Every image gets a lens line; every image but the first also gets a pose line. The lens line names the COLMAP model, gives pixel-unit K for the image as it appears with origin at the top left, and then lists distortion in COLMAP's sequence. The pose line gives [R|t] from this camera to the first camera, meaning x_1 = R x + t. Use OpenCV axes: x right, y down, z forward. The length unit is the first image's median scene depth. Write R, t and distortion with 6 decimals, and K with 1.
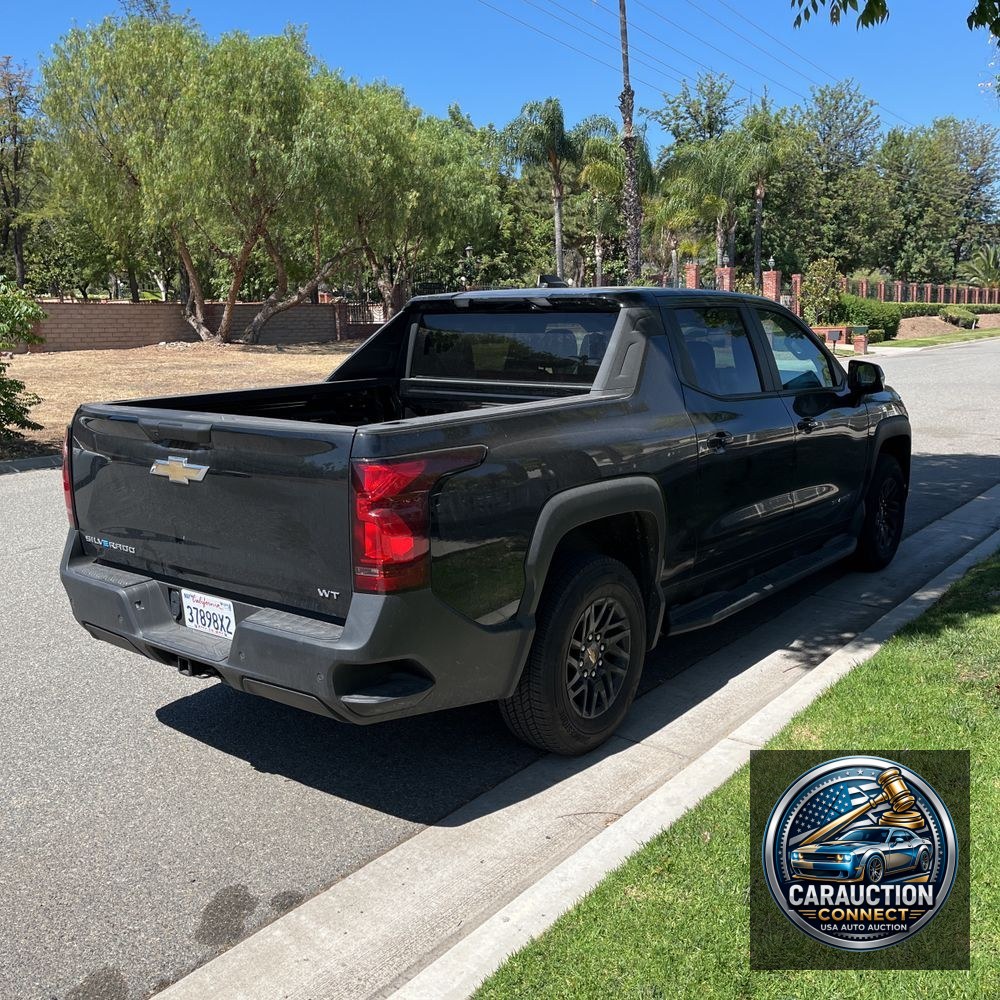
lens RADIAL K [[1017.3, 0, 498.3], [0, 1017.3, 520.0], [0, 0, 1]] dist [0.043194, -0.030510]
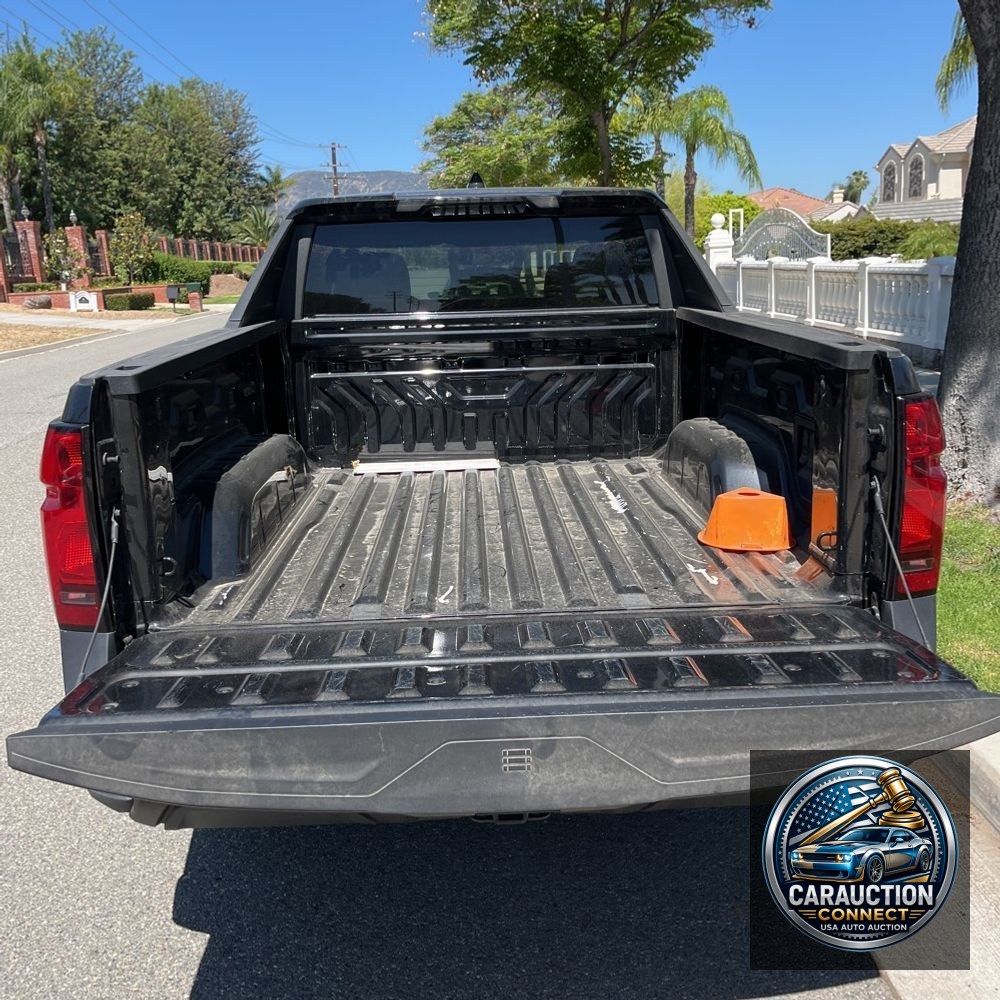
lens RADIAL K [[1019.0, 0, 505.1], [0, 1019.0, 502.1], [0, 0, 1]] dist [0.033547, -0.016702]
pose [[0.762852, -0.162594, 0.625796, -0.059405], [0.151488, 0.985871, 0.071483, -0.006158], [-0.628576, 0.040269, 0.776705, 0.051726]]
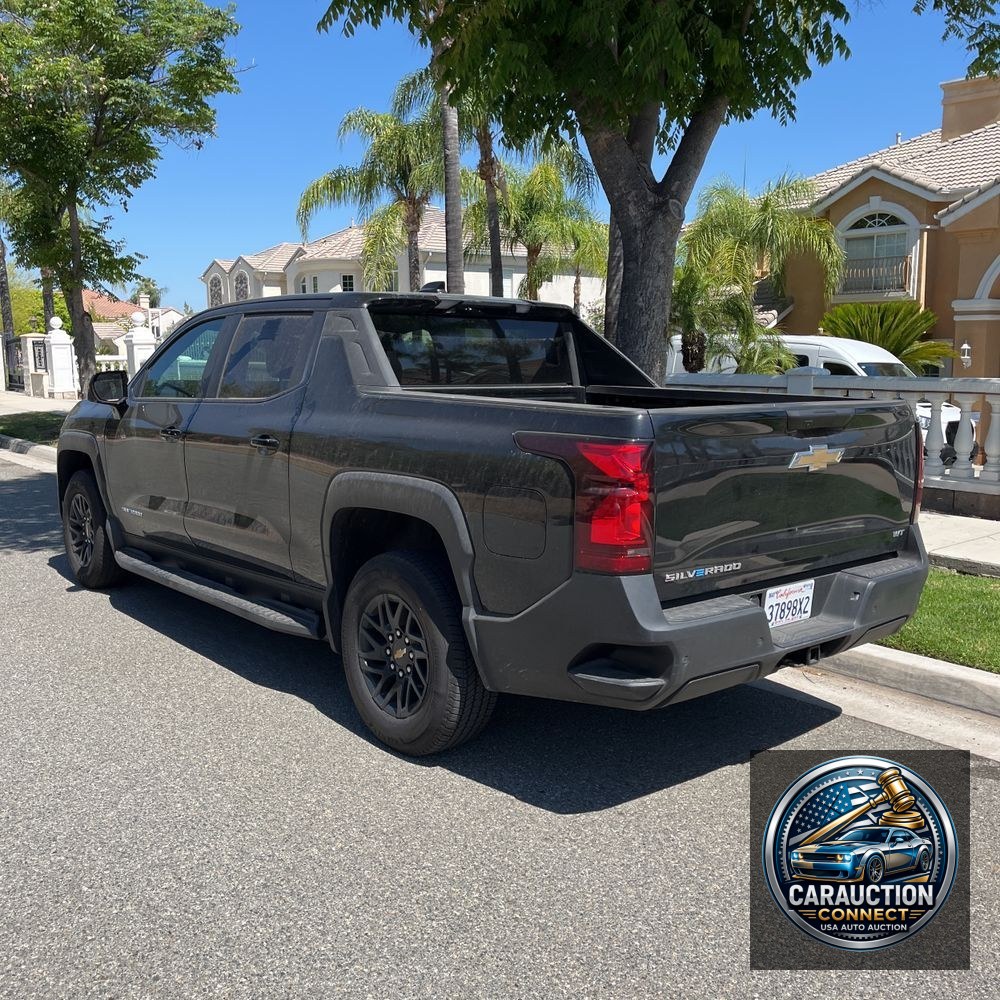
lens RADIAL K [[1009.7, 0, 491.0], [0, 1009.7, 510.1], [0, 0, 1]] dist [0.058035, -0.054284]
pose [[0.202075, -0.137291, 0.969700, -0.122792], [0.184048, 0.977808, 0.100085, -0.014341], [-0.961921, 0.158247, 0.222858, 0.098916]]
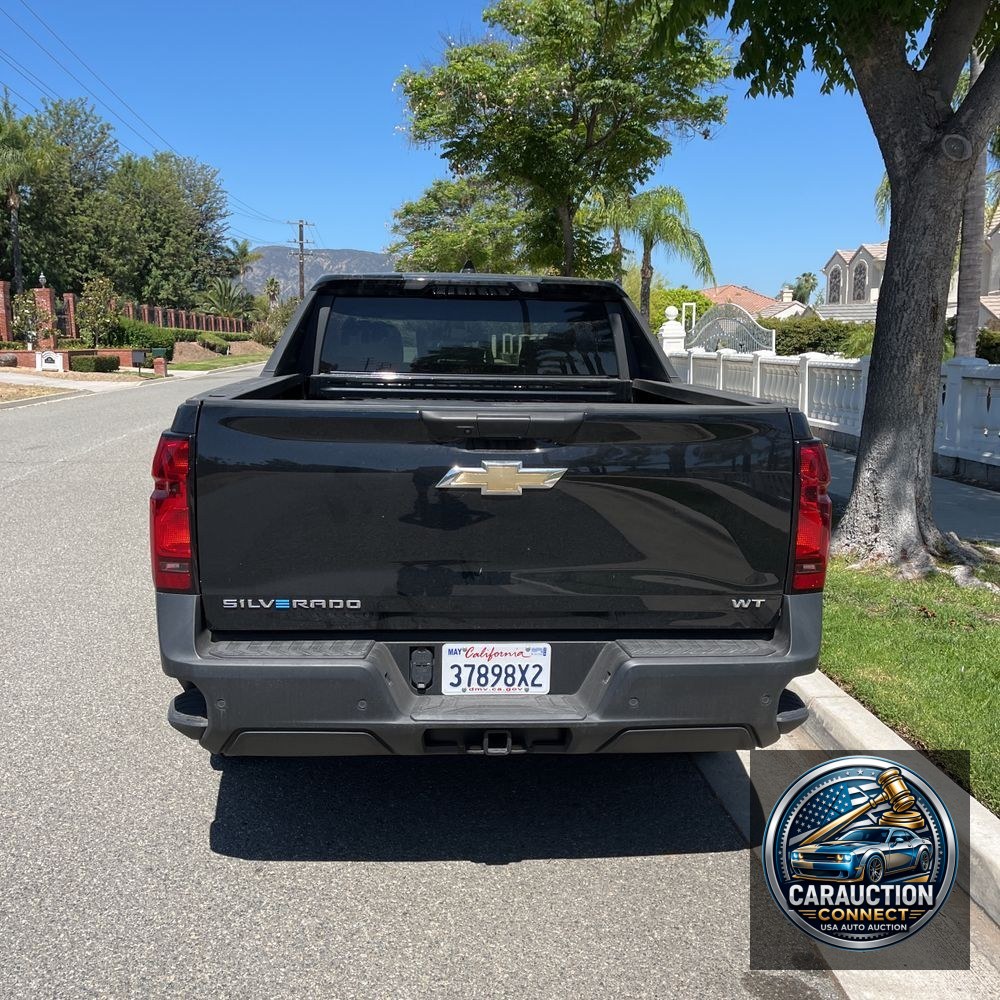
lens RADIAL K [[1017.3, 0, 498.3], [0, 1017.3, 520.0], [0, 0, 1]] dist [0.043194, -0.030510]
pose [[0.740473, -0.095107, 0.665322, -0.073144], [0.112048, 0.993552, 0.017323, -0.002818], [-0.662680, 0.061721, 0.746355, 0.040781]]
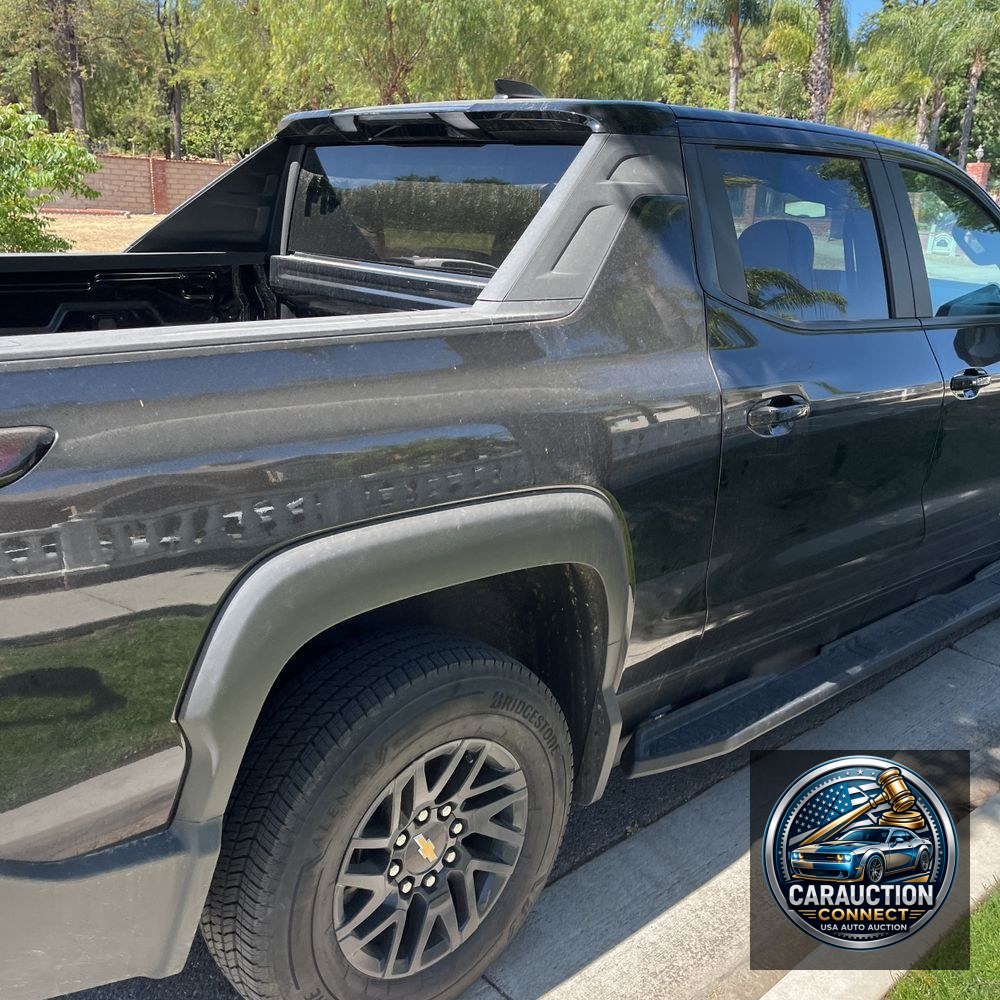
lens RADIAL K [[1009.7, 0, 491.0], [0, 1009.7, 510.1], [0, 0, 1]] dist [0.058035, -0.054284]
pose [[0.984138, 0.096667, -0.148753, 0.017770], [-0.081610, 0.991202, 0.104207, -0.008089], [0.157517, -0.090414, 0.983368, 0.053392]]
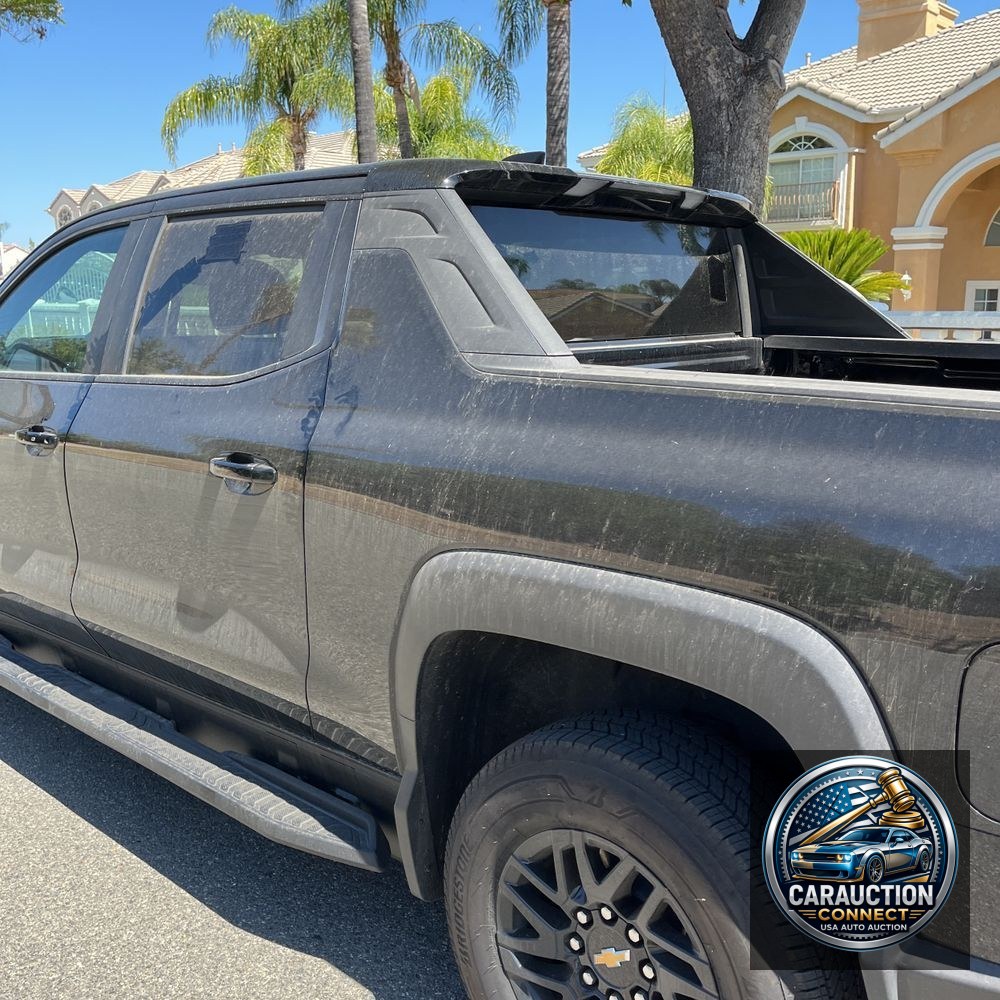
lens RADIAL K [[1011.7, 0, 500.0], [0, 1011.7, 500.0], [0, 0, 1]] dist [0.028848, -0.011248]
pose [[0.069704, -0.190533, 0.979203, -0.069196], [0.202042, 0.963943, 0.173182, -0.020497], [-0.976893, 0.185769, 0.105686, 0.128910]]
